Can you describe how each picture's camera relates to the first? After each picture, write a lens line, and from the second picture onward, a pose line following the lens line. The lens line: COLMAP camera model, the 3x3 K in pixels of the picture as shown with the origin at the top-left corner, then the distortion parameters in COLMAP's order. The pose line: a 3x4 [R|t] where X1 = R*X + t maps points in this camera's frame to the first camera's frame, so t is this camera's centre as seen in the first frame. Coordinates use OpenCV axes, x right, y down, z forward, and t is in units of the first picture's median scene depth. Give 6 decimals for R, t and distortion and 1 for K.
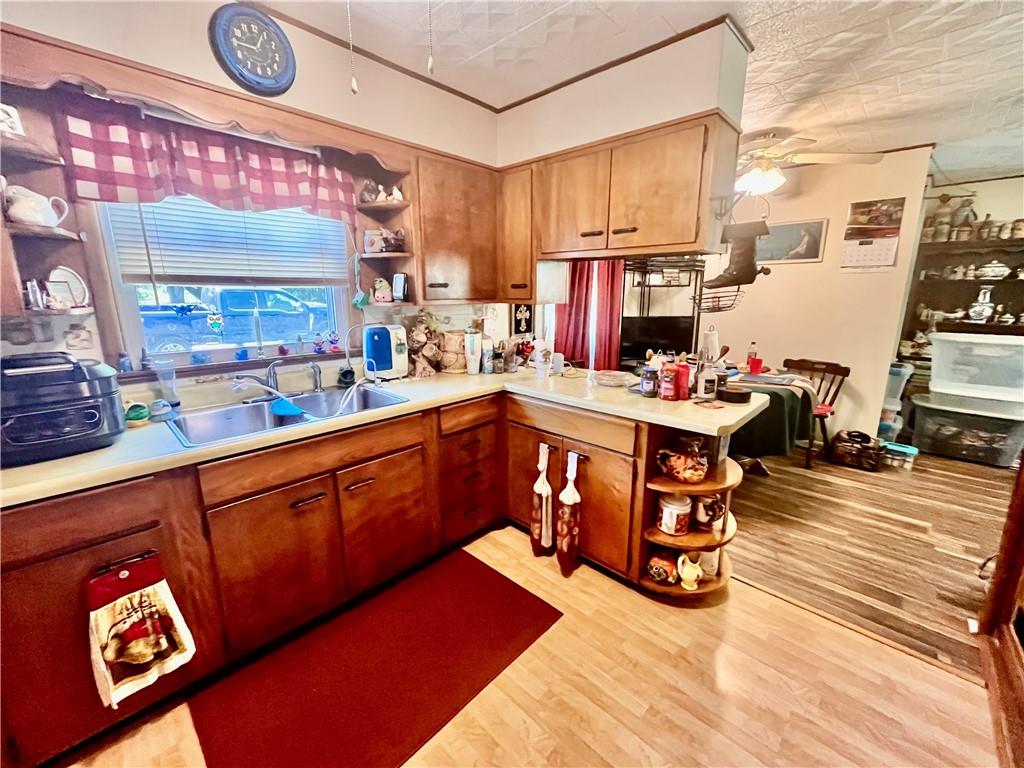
lens RADIAL K [[416.4, 0, 511.7], [0, 416.4, 382.4], [0, 0, 1]] dist [-0.000368, -0.000379]
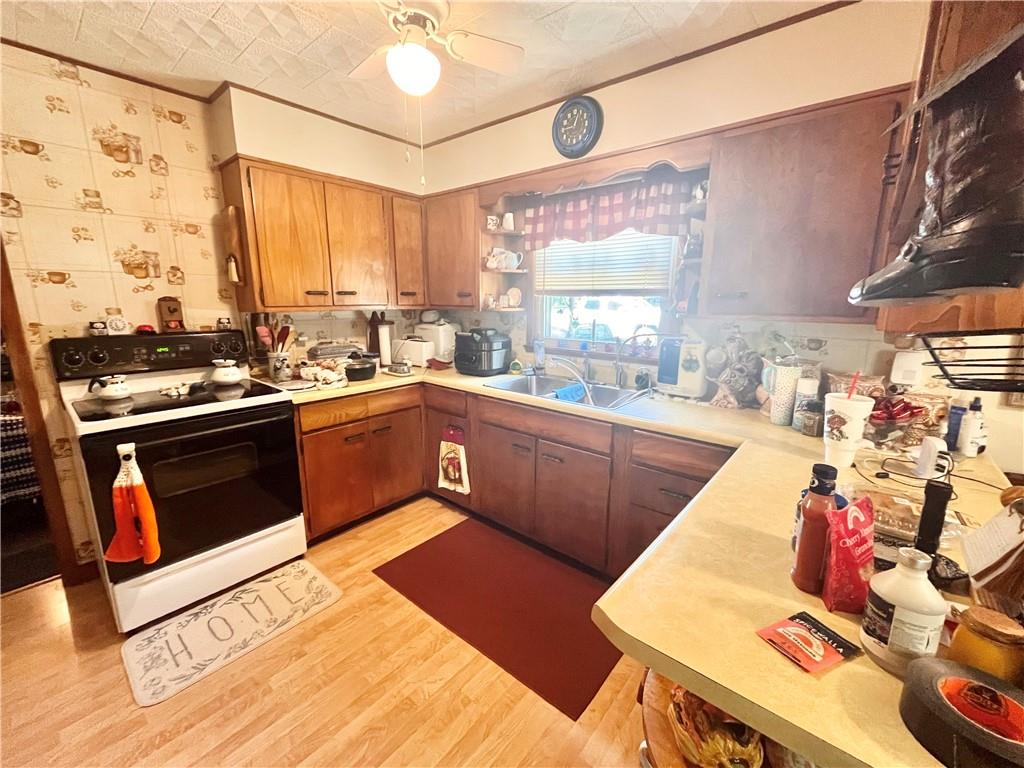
lens RADIAL K [[416.4, 0, 511.7], [0, 416.4, 382.4], [0, 0, 1]] dist [-0.000368, -0.000379]
pose [[0.065512, 0.202404, -0.977108, 0.882895], [-0.215949, 0.958882, 0.184150, -0.191522], [0.974204, 0.198941, 0.106527, 0.805777]]
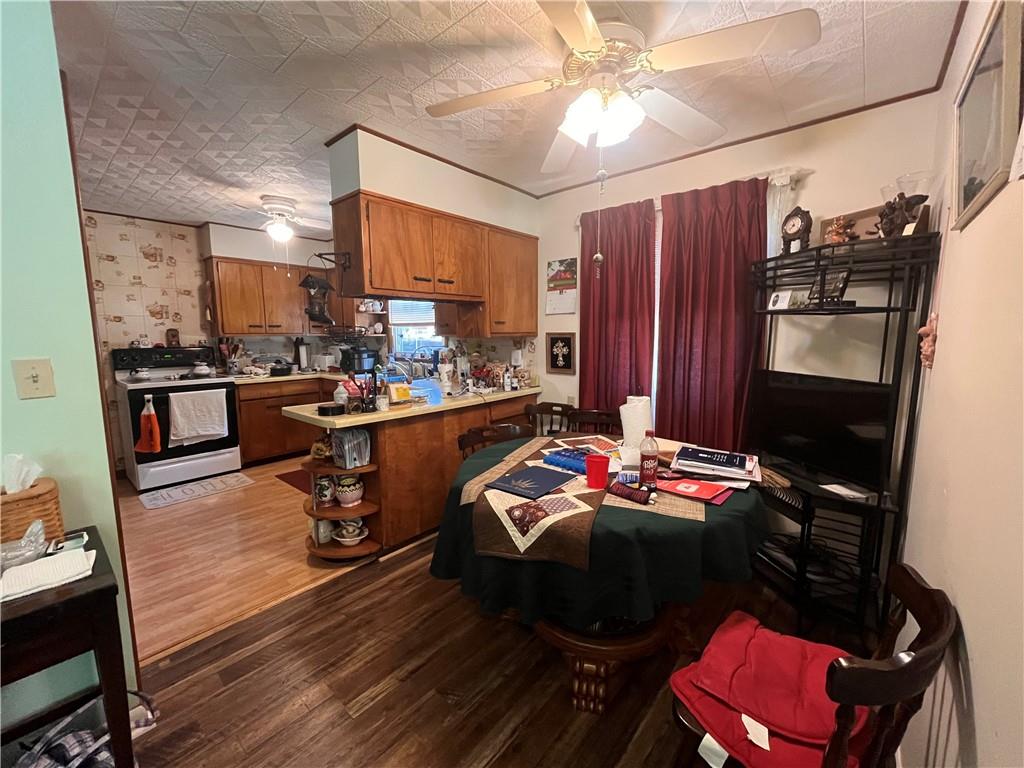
lens RADIAL K [[412.7, 0, 508.2], [0, 412.7, 382.9], [0, 0, 1]] dist [-0.001713, -0.000438]
pose [[0.061202, 0.123576, -0.990446, 2.137774], [-0.207605, 0.972180, 0.108469, -0.349903], [0.976296, 0.198984, 0.085154, 1.694664]]
